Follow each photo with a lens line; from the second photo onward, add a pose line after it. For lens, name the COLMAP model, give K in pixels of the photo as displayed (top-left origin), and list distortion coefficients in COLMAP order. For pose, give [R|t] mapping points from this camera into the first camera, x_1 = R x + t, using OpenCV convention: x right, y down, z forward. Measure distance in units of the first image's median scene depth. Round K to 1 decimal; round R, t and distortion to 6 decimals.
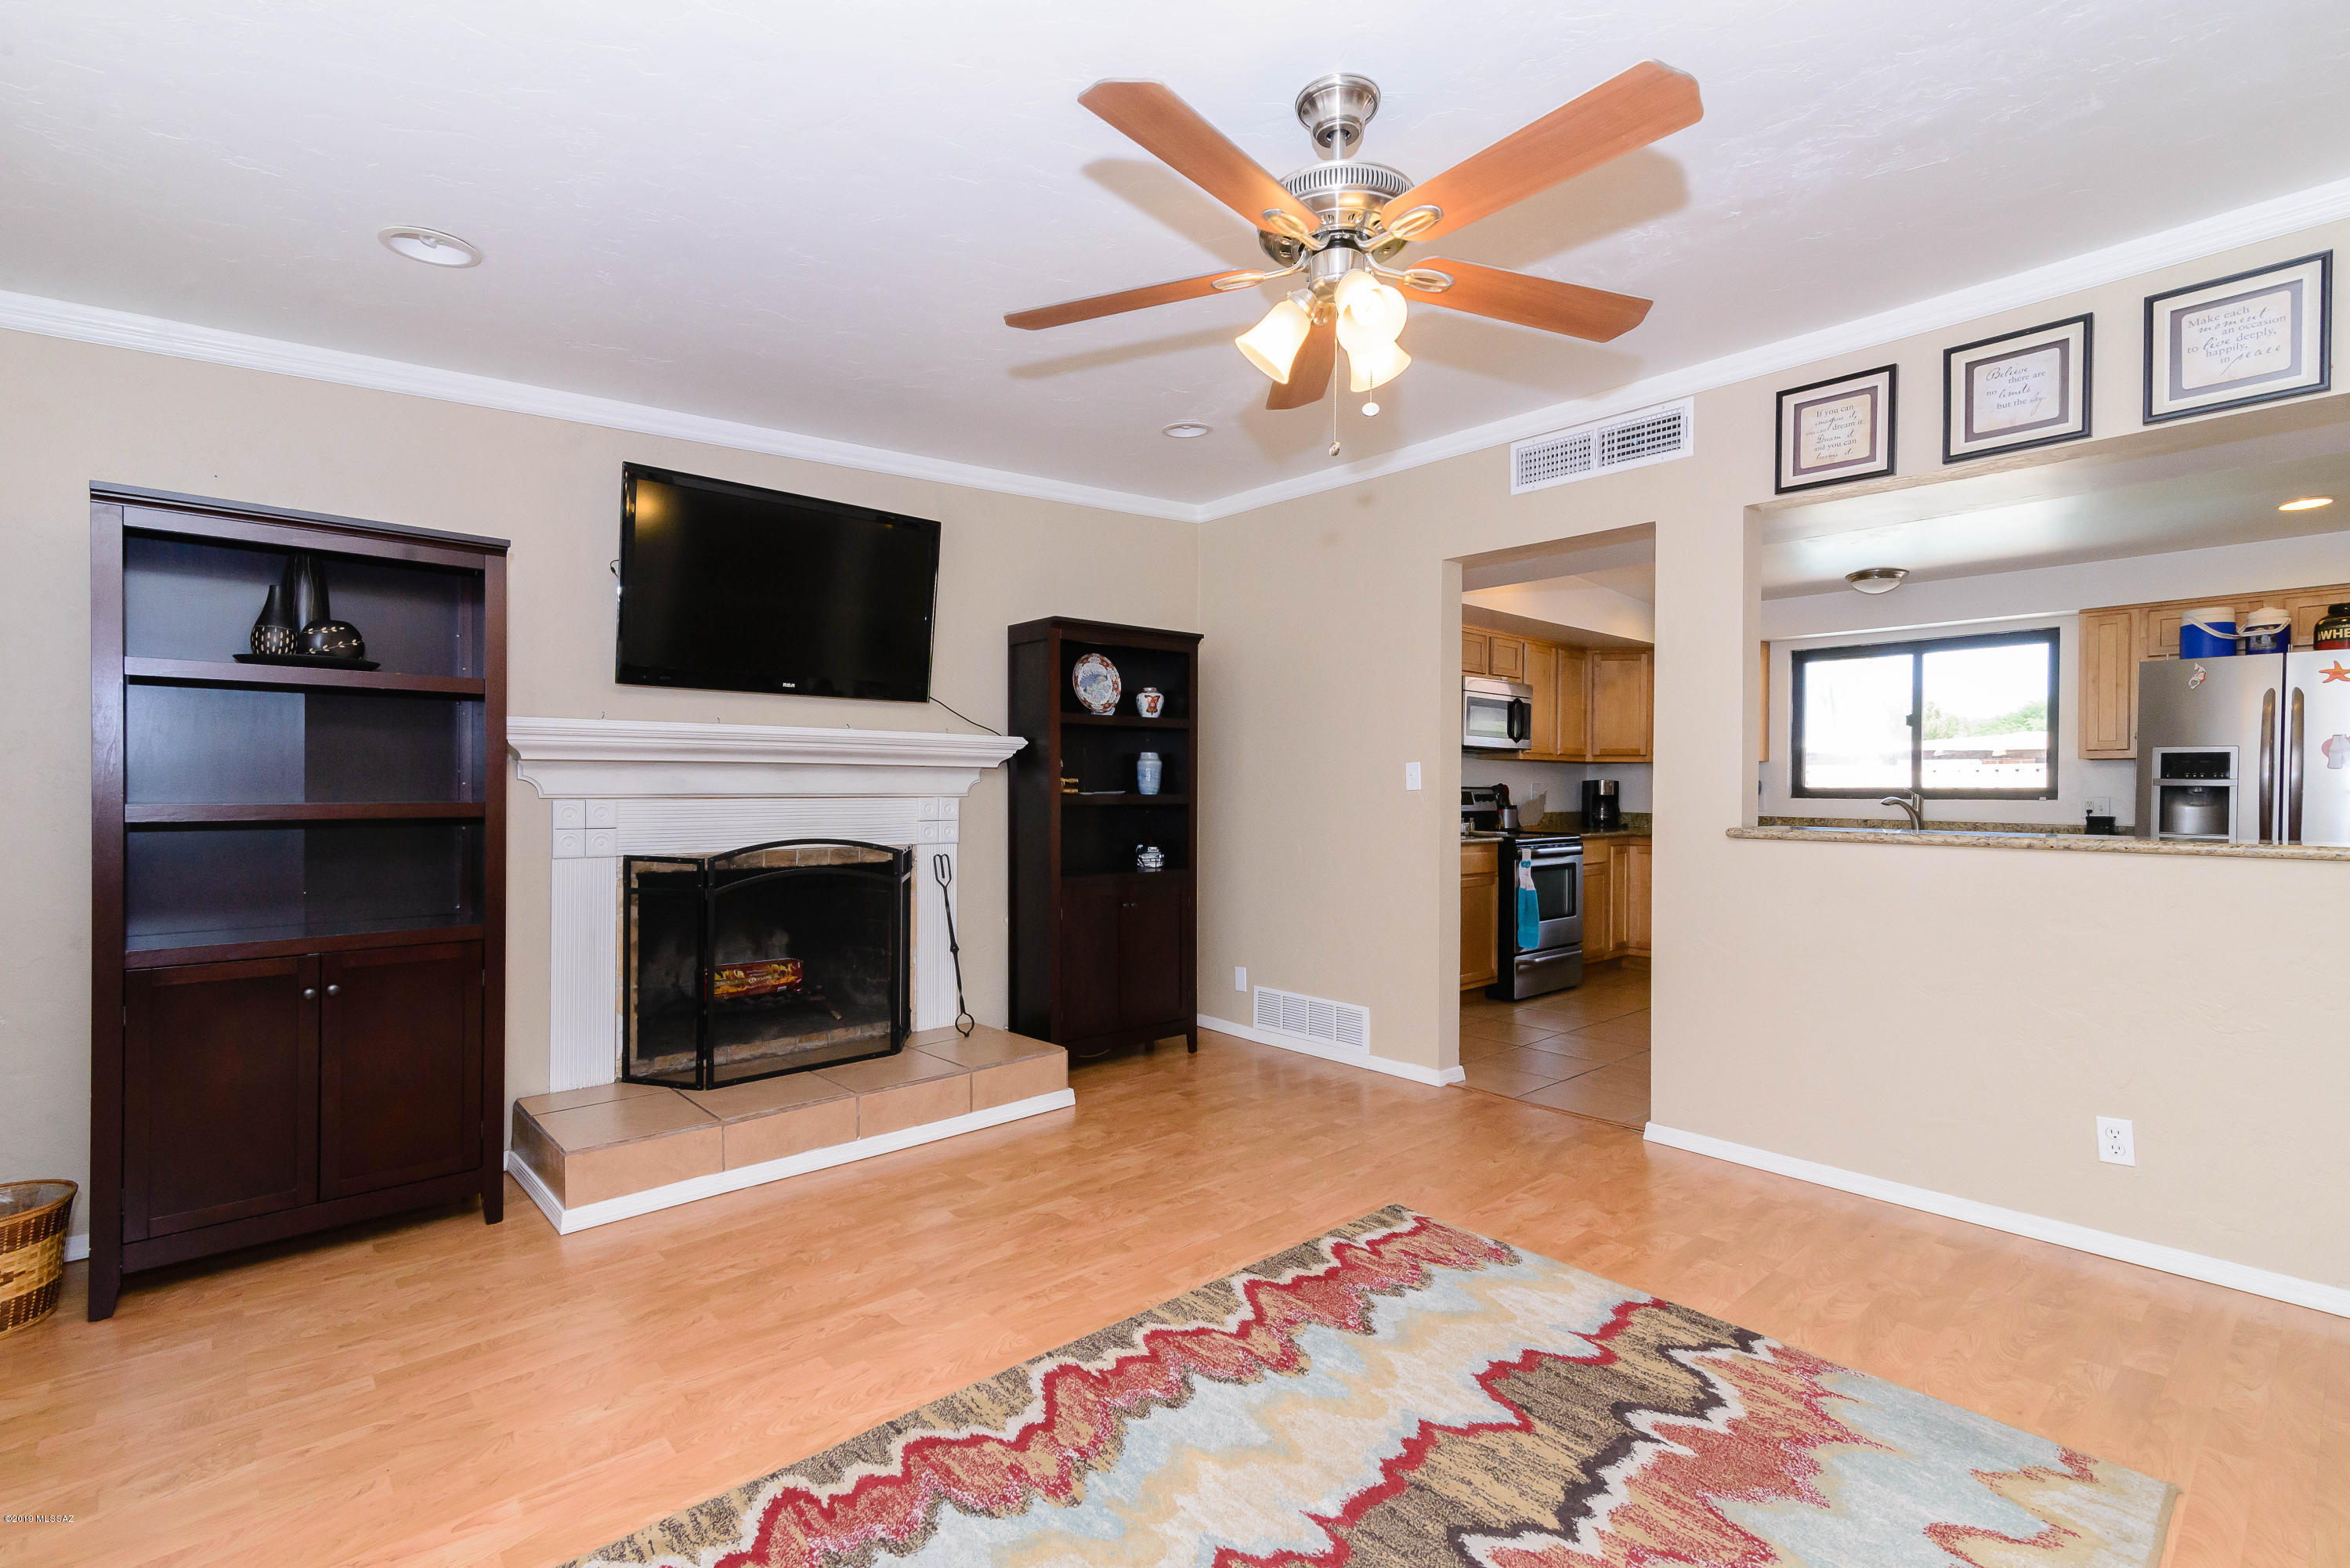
lens RADIAL K [[1068.3, 0, 1171.7], [0, 1068.3, 794.3], [0, 0, 1]] dist [0.013108, -0.001207]
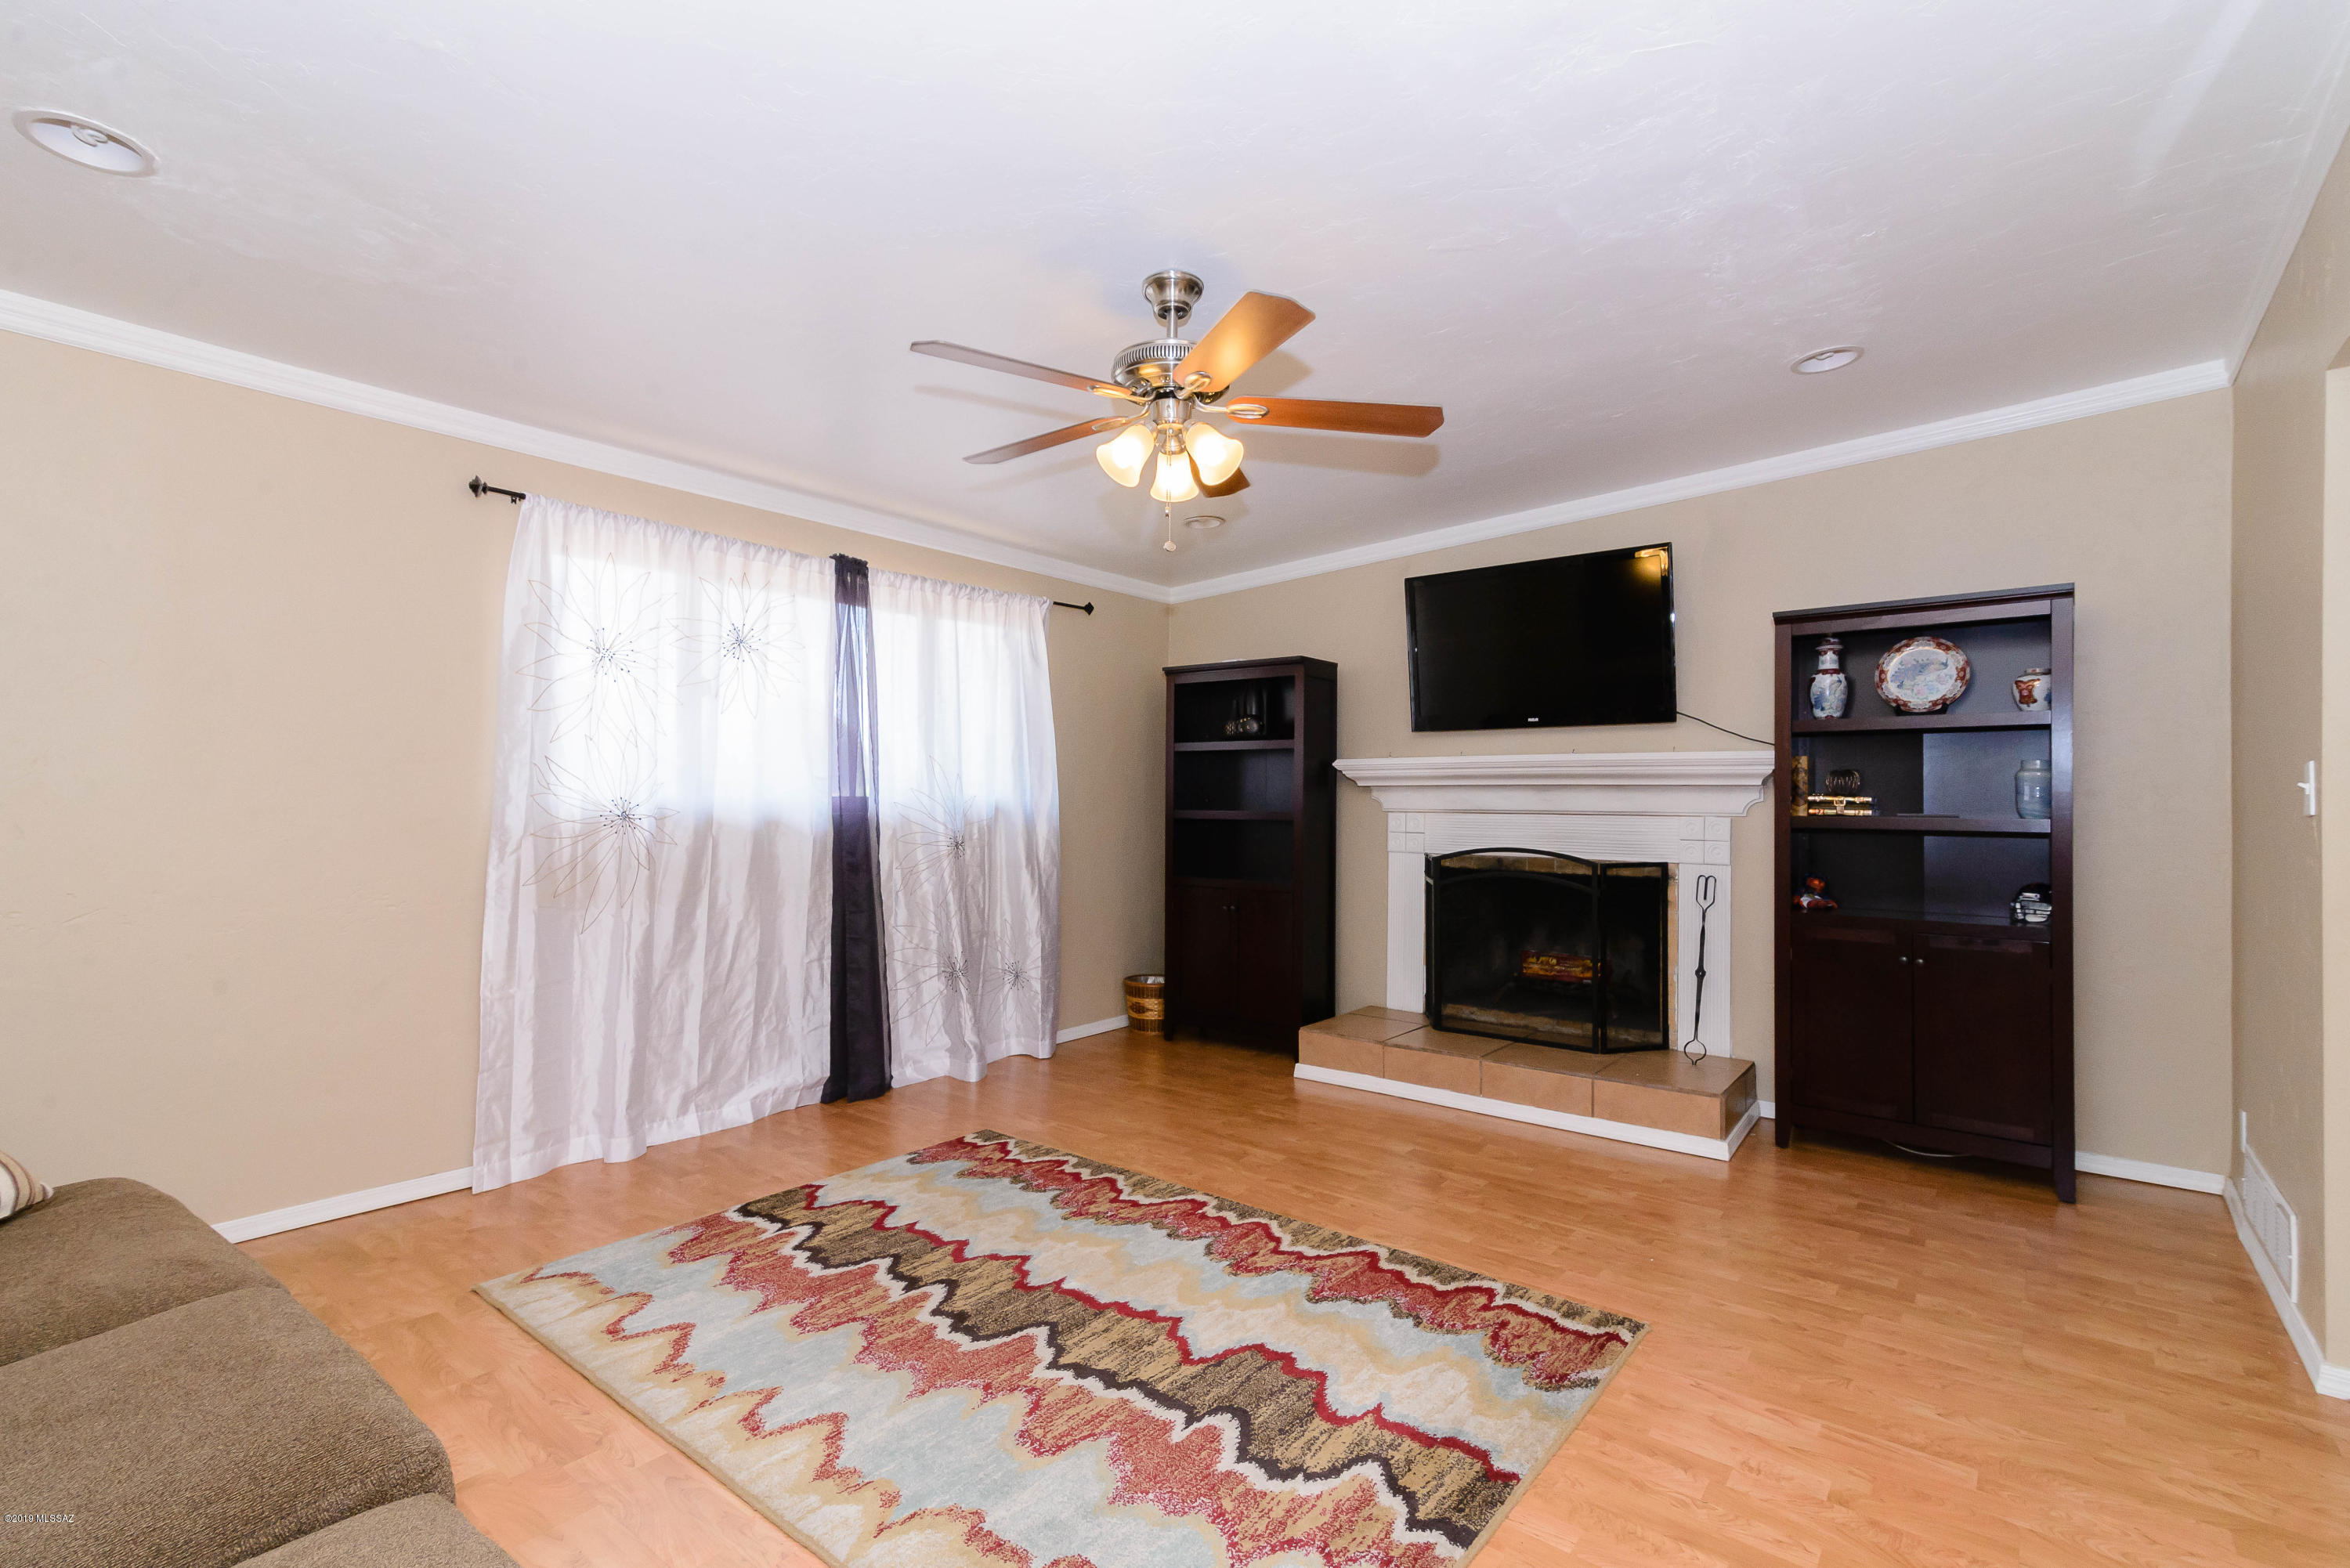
lens RADIAL K [[1068.3, 0, 1171.7], [0, 1068.3, 794.3], [0, 0, 1]] dist [0.013108, -0.001207]
pose [[0.162446, -0.006807, -0.986694, 1.045507], [-0.014936, 0.999845, -0.009356, -0.001810], [0.986604, 0.016257, 0.162319, 0.565943]]
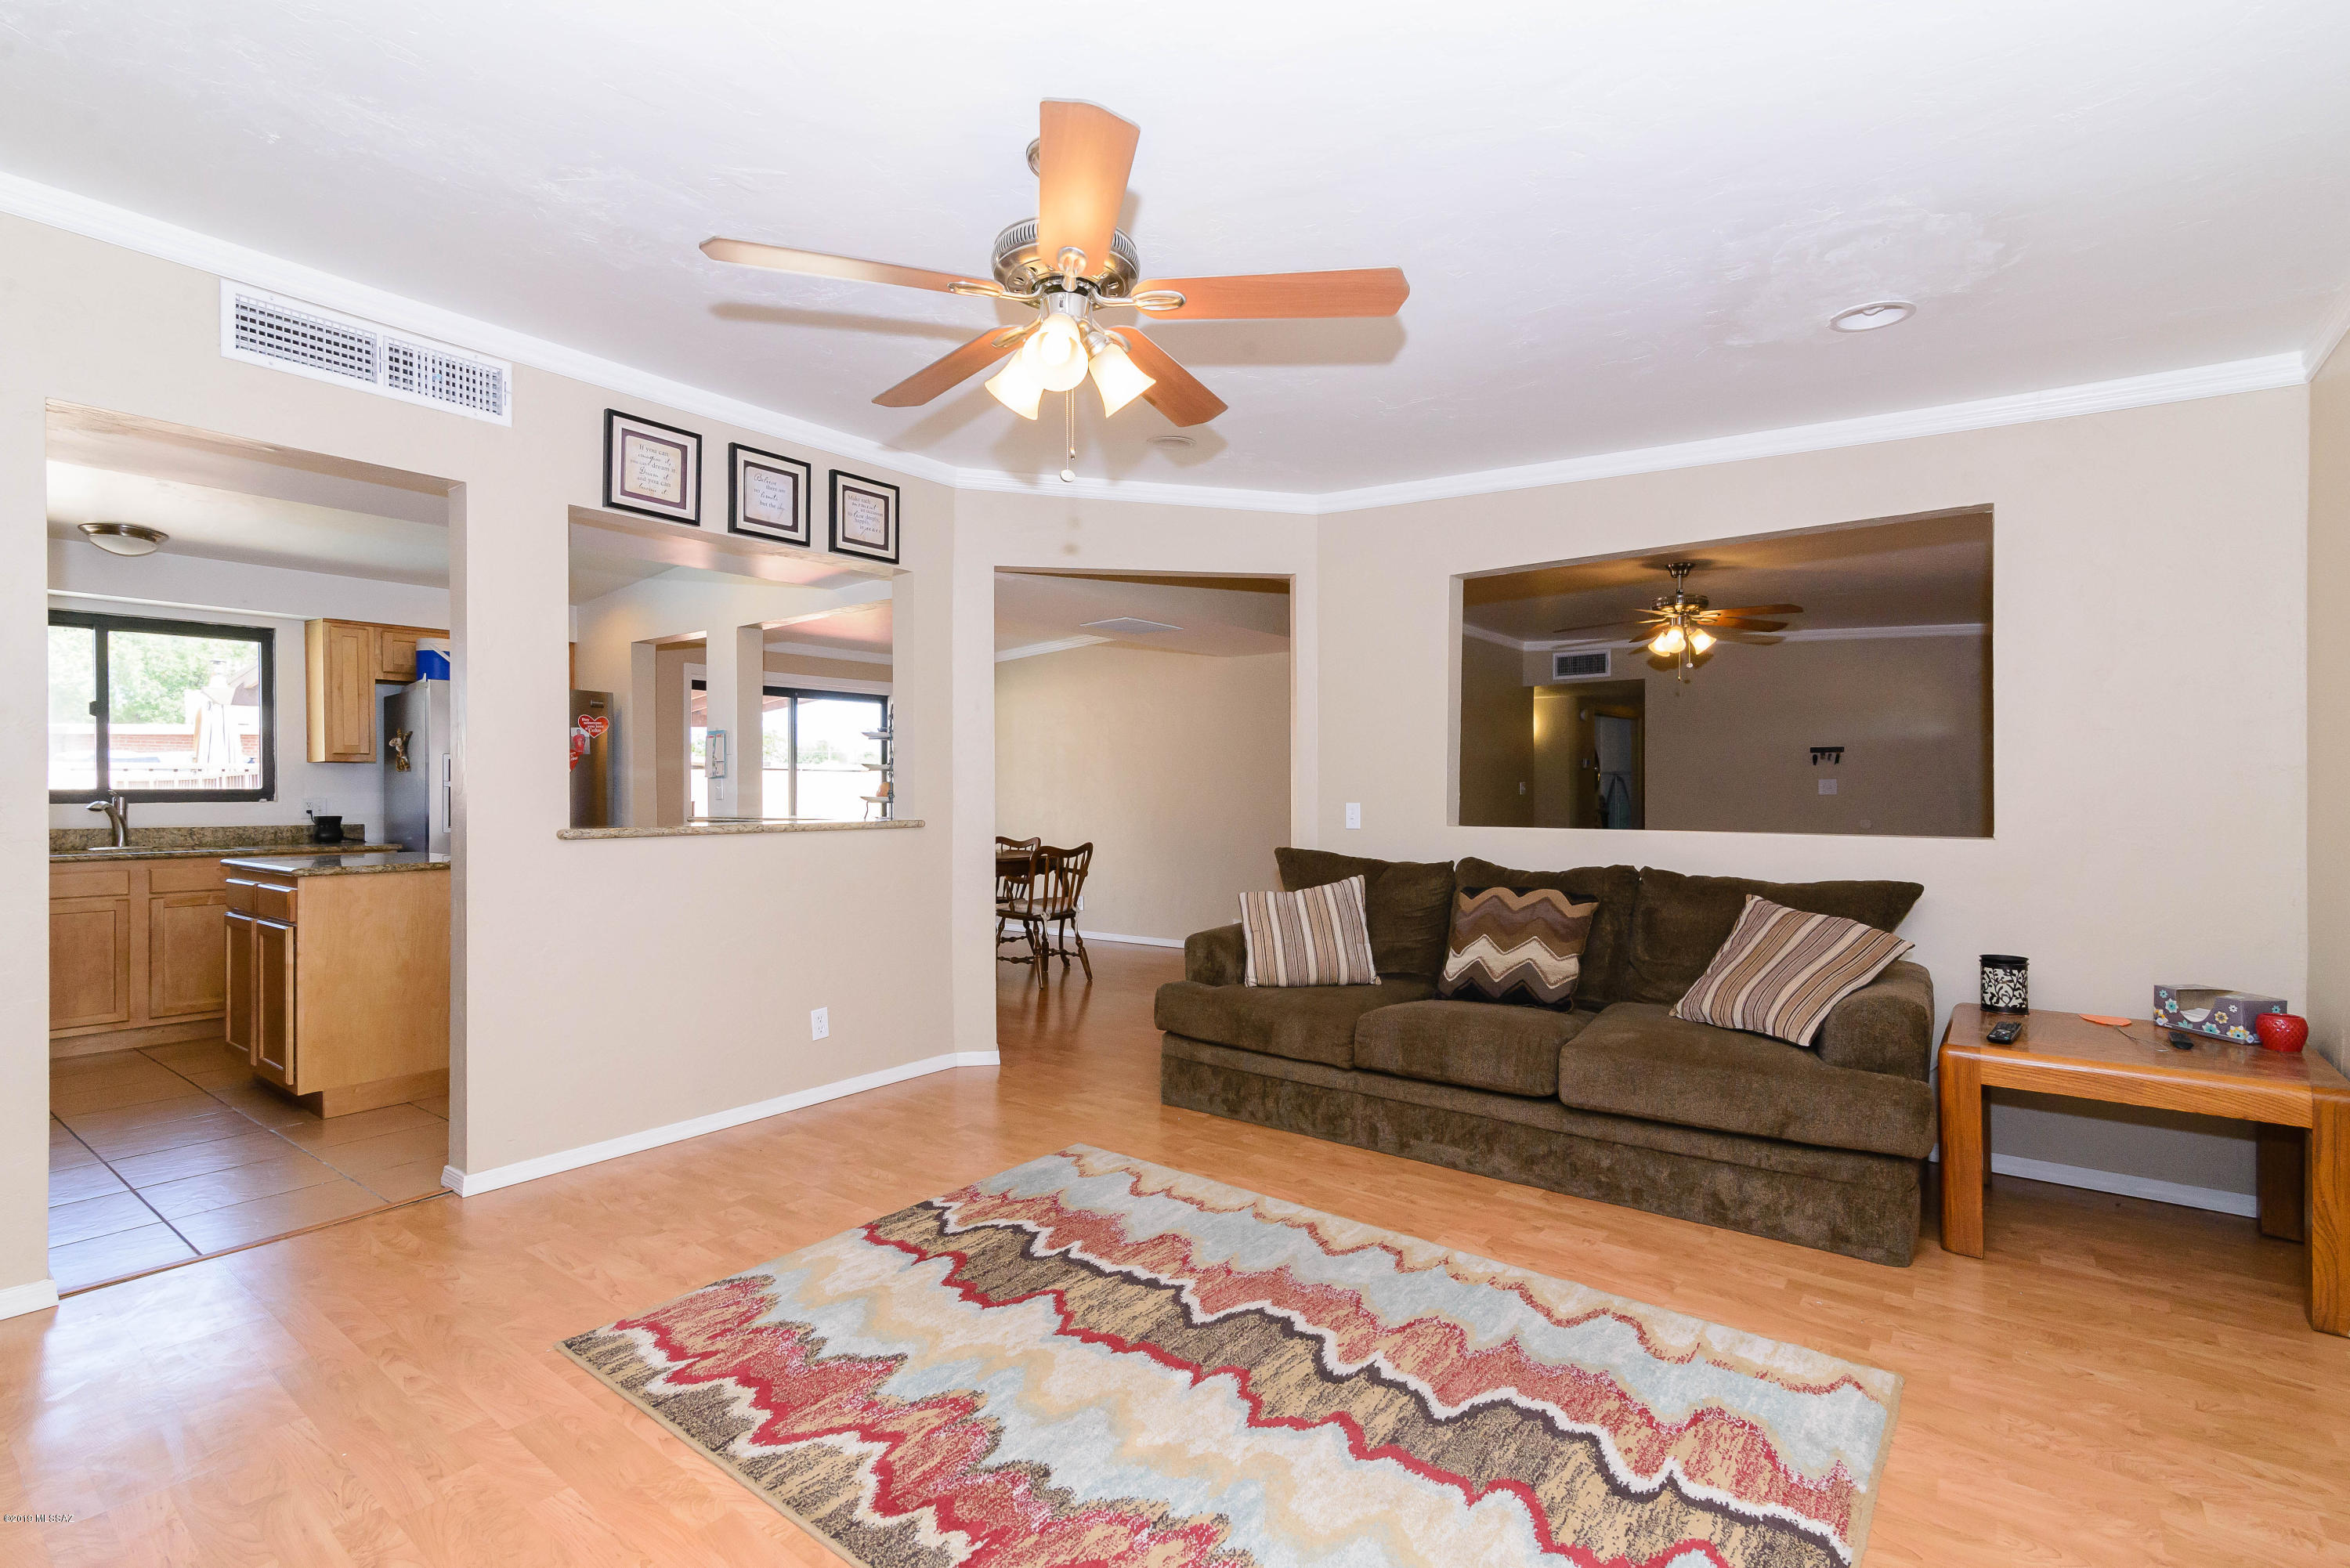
lens RADIAL K [[1068.3, 0, 1171.7], [0, 1068.3, 794.3], [0, 0, 1]] dist [0.013108, -0.001207]
pose [[-0.174533, -0.007803, 0.984620, -0.670432], [0.009389, 0.999910, 0.009588, -0.006548], [-0.984607, 0.010918, -0.174444, 0.777592]]
